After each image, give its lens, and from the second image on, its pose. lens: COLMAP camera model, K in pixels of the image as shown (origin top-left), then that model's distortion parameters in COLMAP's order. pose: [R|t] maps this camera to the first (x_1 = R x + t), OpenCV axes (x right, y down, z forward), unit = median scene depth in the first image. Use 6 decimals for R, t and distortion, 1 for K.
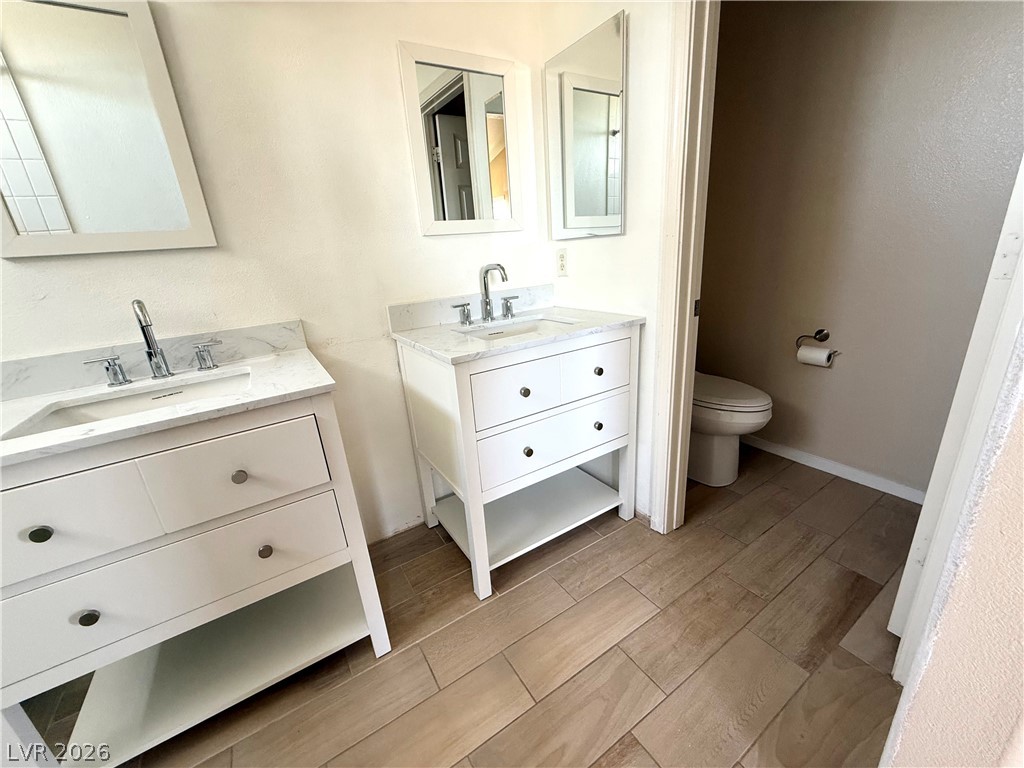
lens RADIAL K [[406.4, 0, 508.3], [0, 406.4, 384.1], [0, 0, 1]] dist [0.000174, 0.000351]
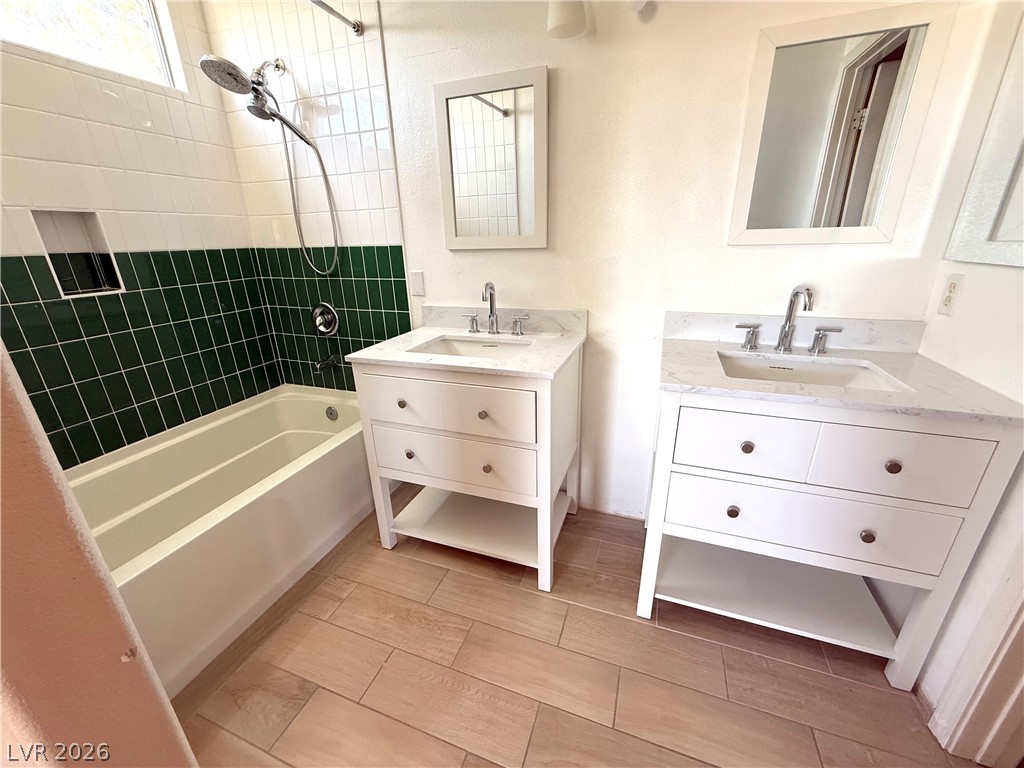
lens RADIAL K [[406.4, 0, 508.3], [0, 406.4, 384.1], [0, 0, 1]] dist [0.000174, 0.000351]
pose [[0.610947, 0.323705, -0.722467, 0.309701], [-0.267115, 0.943357, 0.196793, -0.139471], [0.745247, 0.072751, 0.662807, 0.049275]]
